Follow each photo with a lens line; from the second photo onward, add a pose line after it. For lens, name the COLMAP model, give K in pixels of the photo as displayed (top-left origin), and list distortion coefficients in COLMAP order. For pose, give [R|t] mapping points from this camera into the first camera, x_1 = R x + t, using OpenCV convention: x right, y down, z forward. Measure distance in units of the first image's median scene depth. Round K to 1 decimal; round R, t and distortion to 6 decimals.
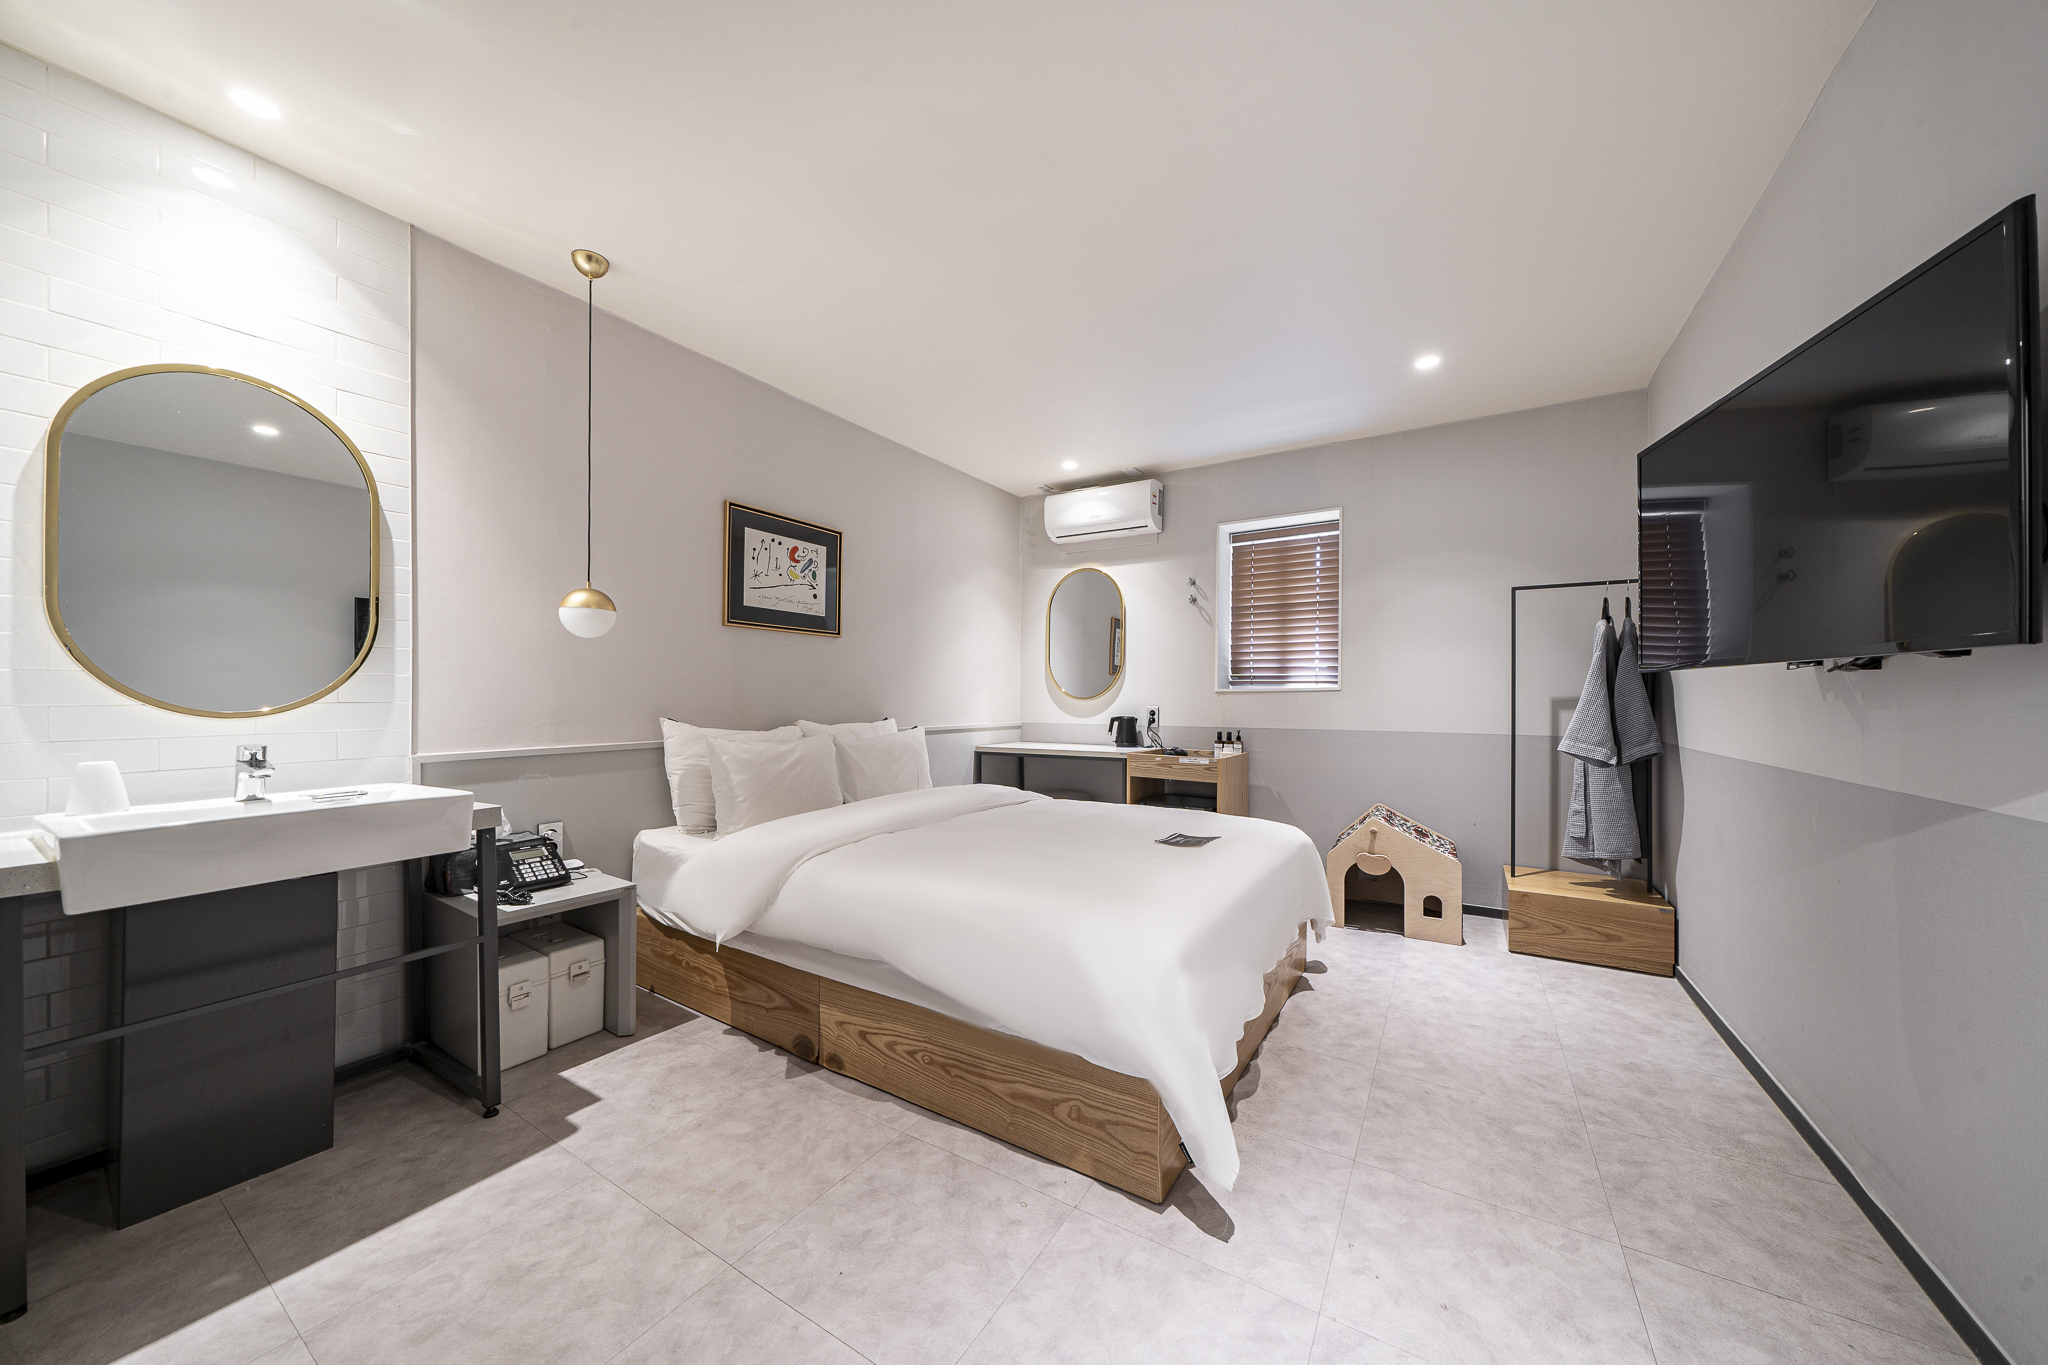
lens RADIAL K [[696.5, 0, 1021.9], [0, 696.5, 689.7], [0, 0, 1]] dist [-0.000684, -0.001463]
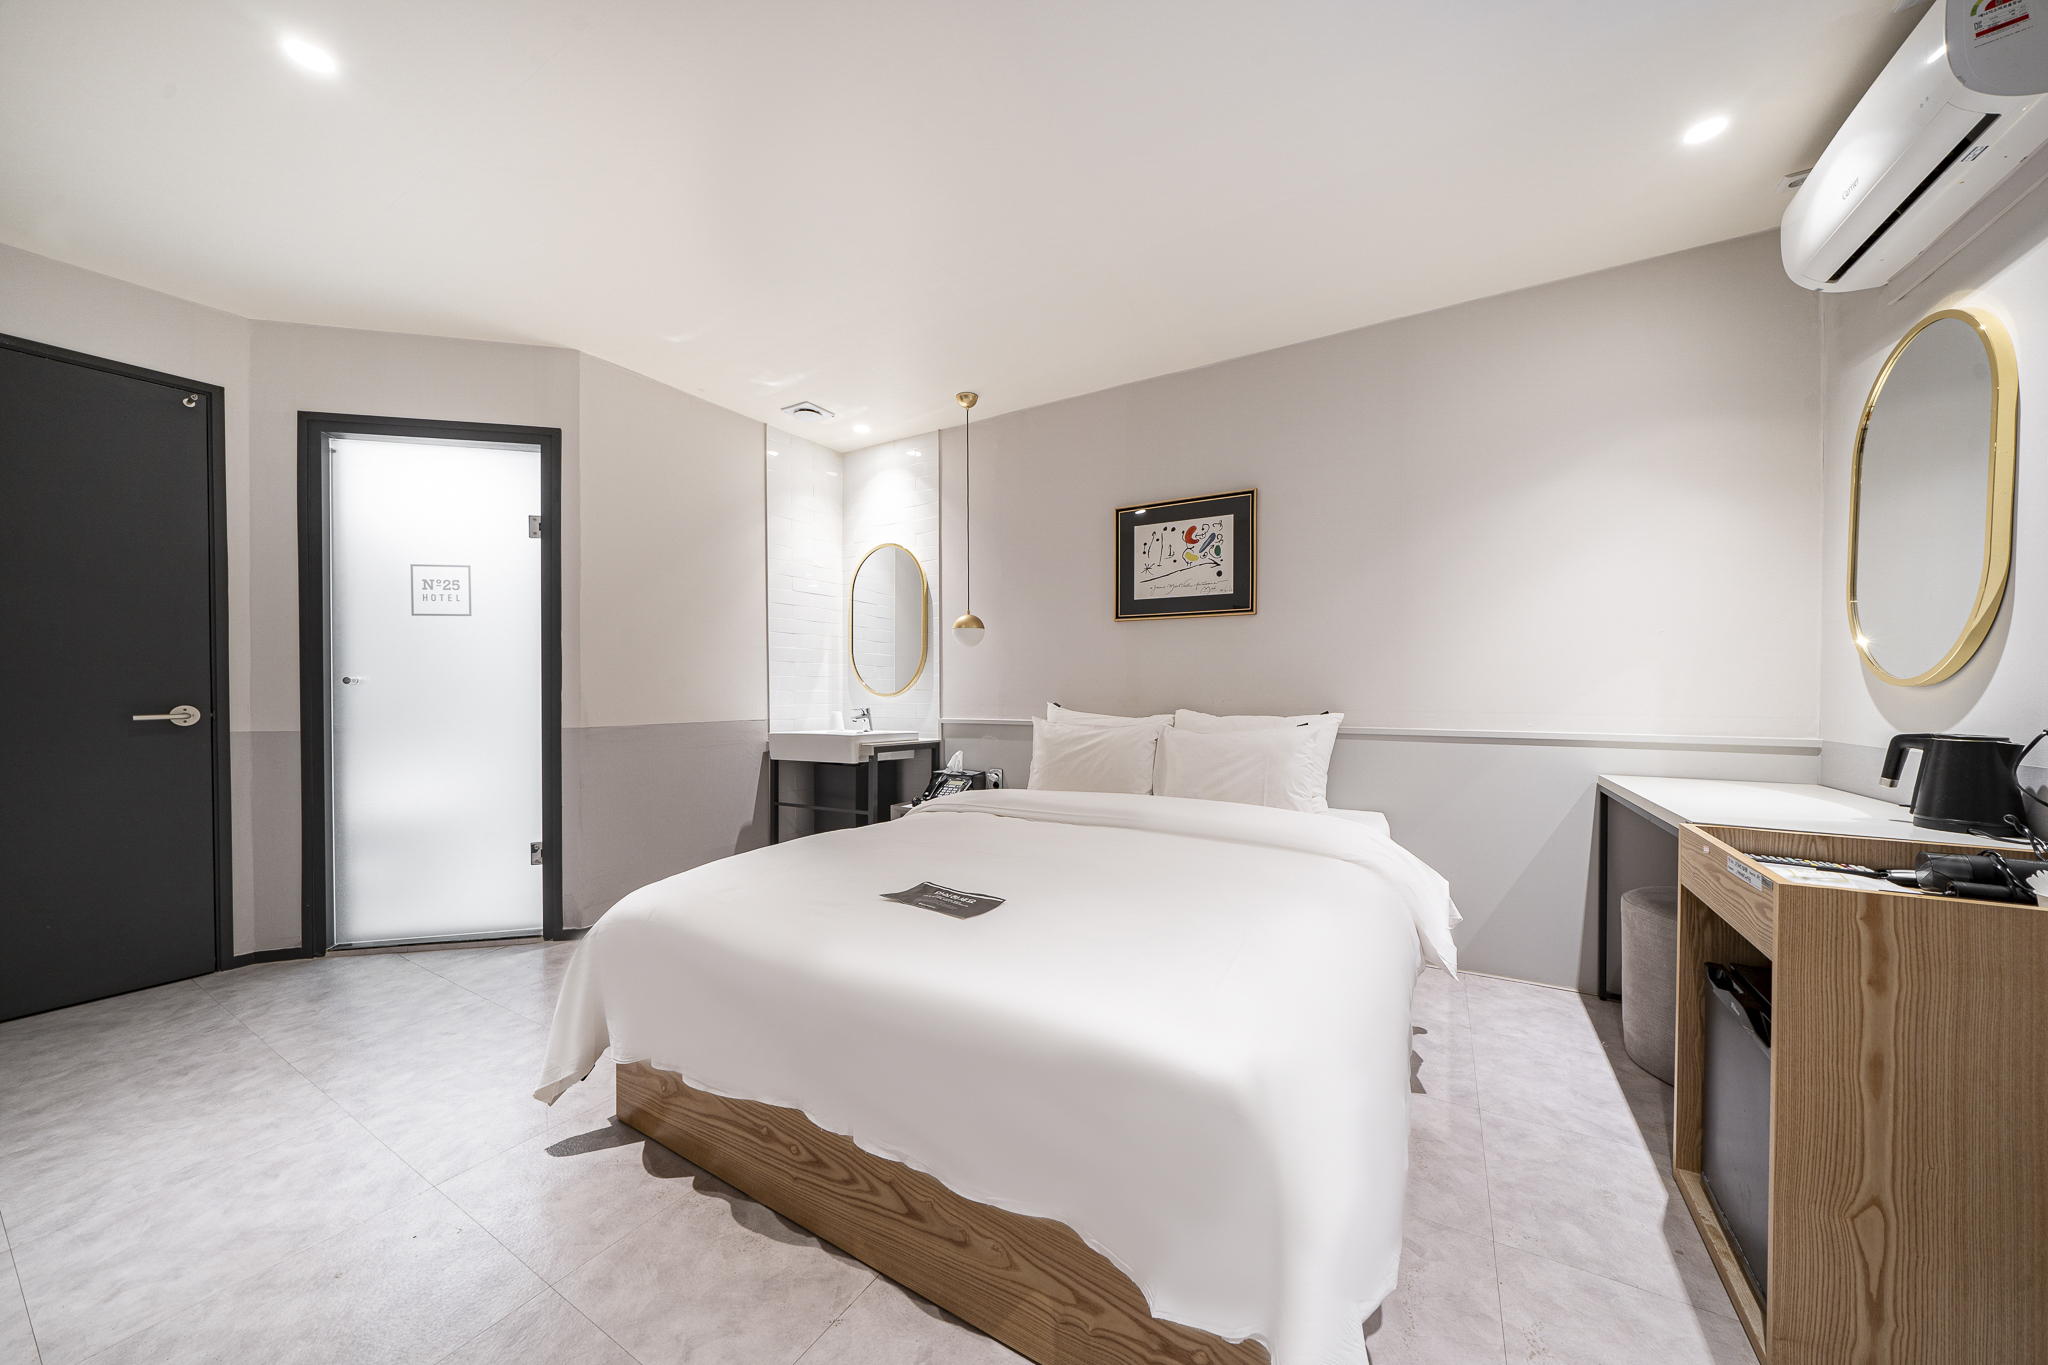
lens RADIAL K [[696.5, 0, 1021.9], [0, 696.5, 689.7], [0, 0, 1]] dist [-0.000684, -0.001463]
pose [[0.024889, -0.004436, -0.999680, 0.659745], [0.009766, 0.999944, -0.004194, 0.019623], [0.999643, -0.009659, 0.024931, 0.793015]]
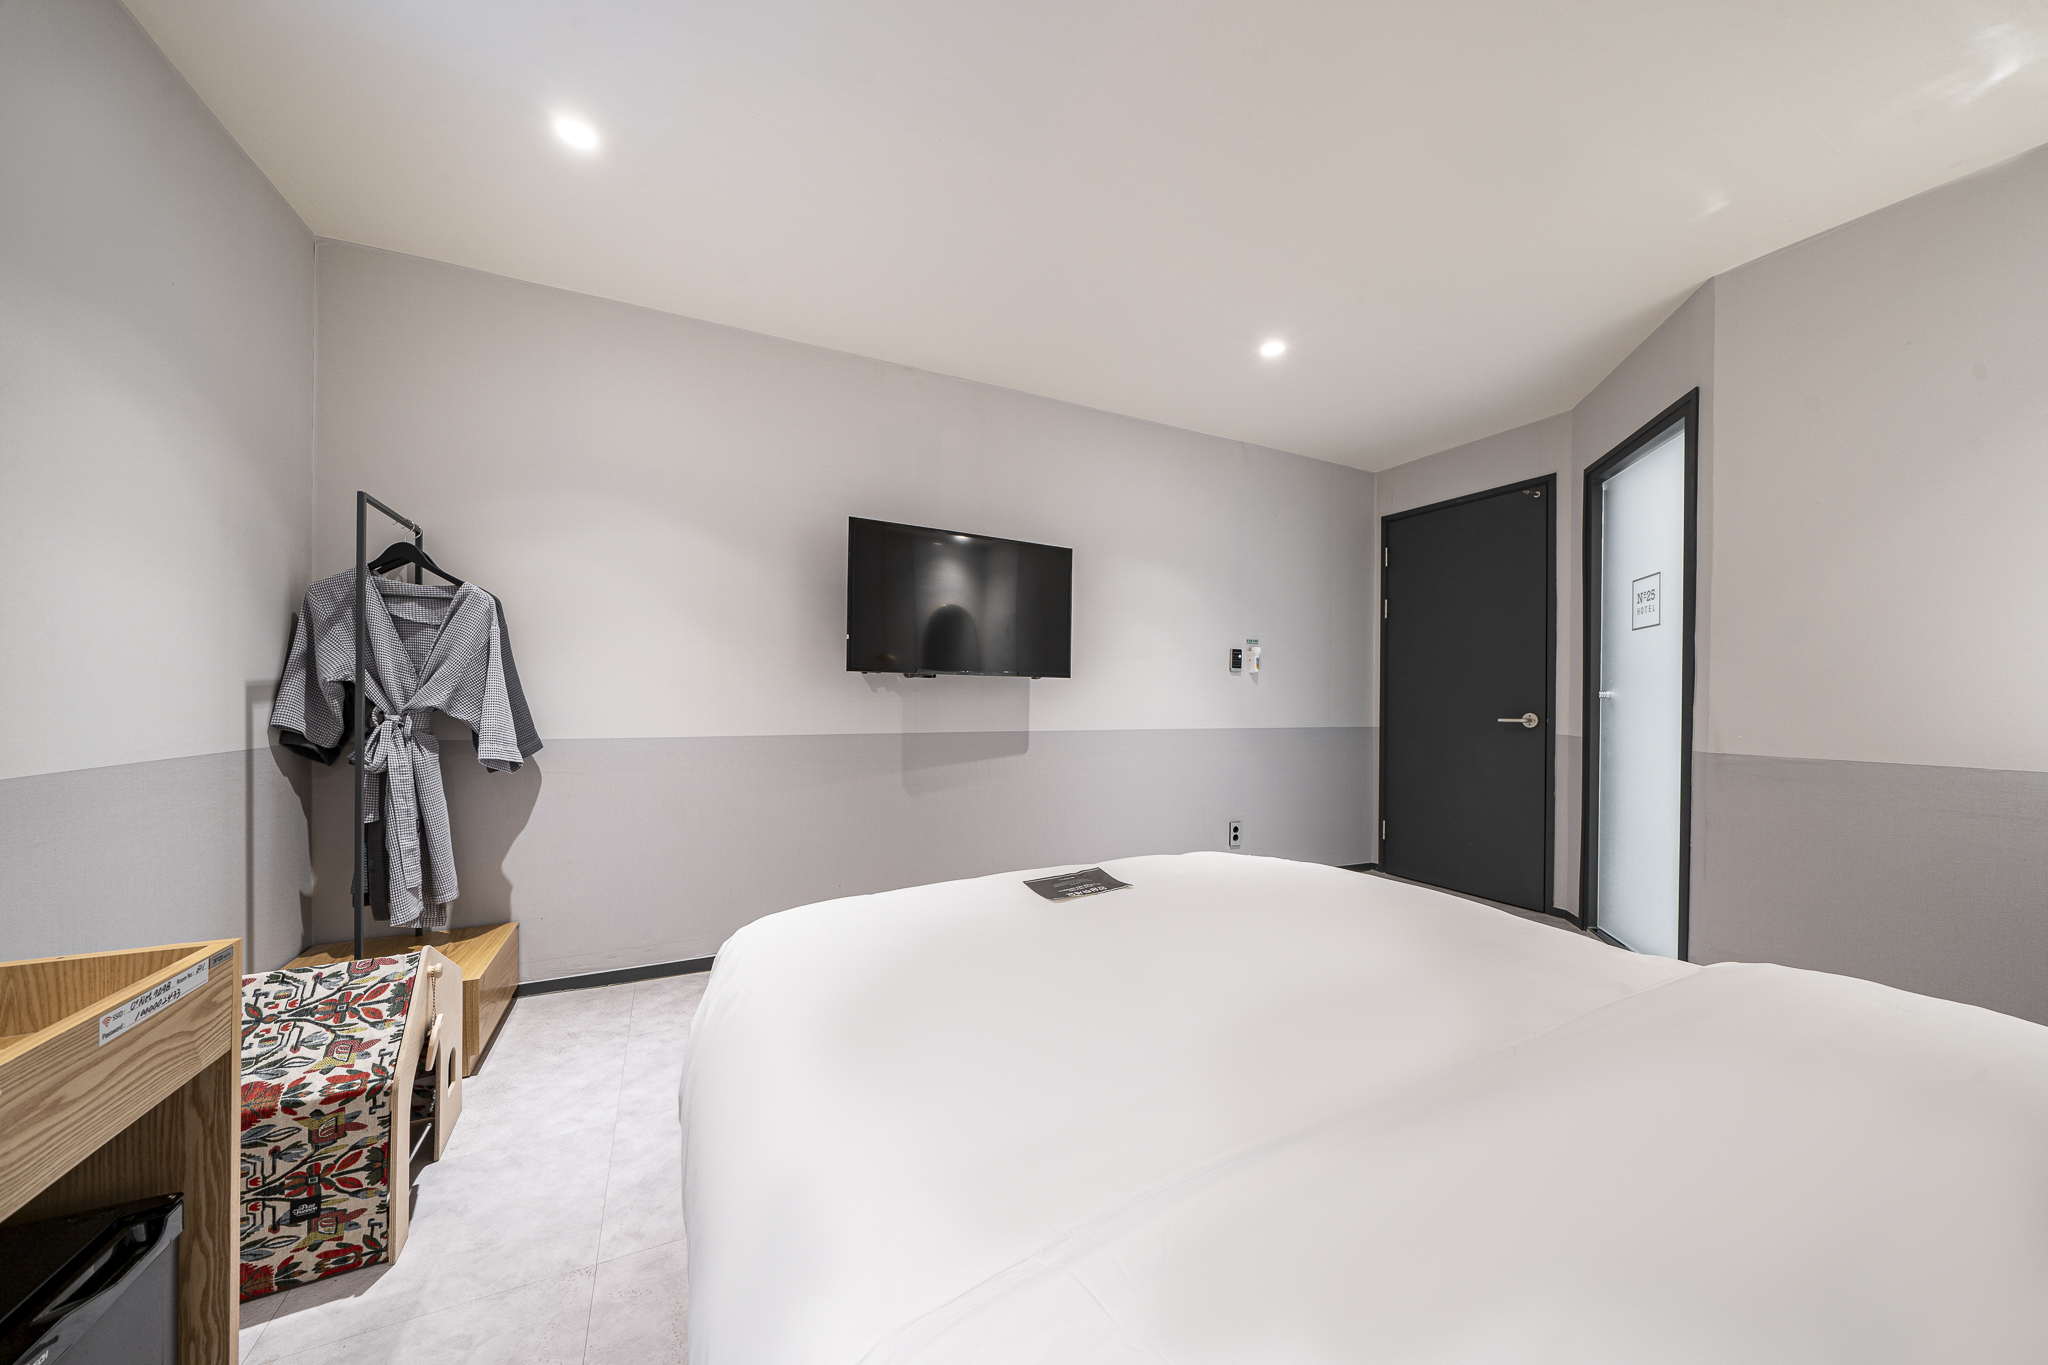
lens RADIAL K [[696.5, 0, 1021.9], [0, 696.5, 689.7], [0, 0, 1]] dist [-0.000684, -0.001463]
pose [[-0.852108, -0.007848, 0.523306, -0.070838], [-0.016804, 0.999782, -0.012368, 0.014738], [-0.523095, -0.019333, -0.852055, 1.244776]]
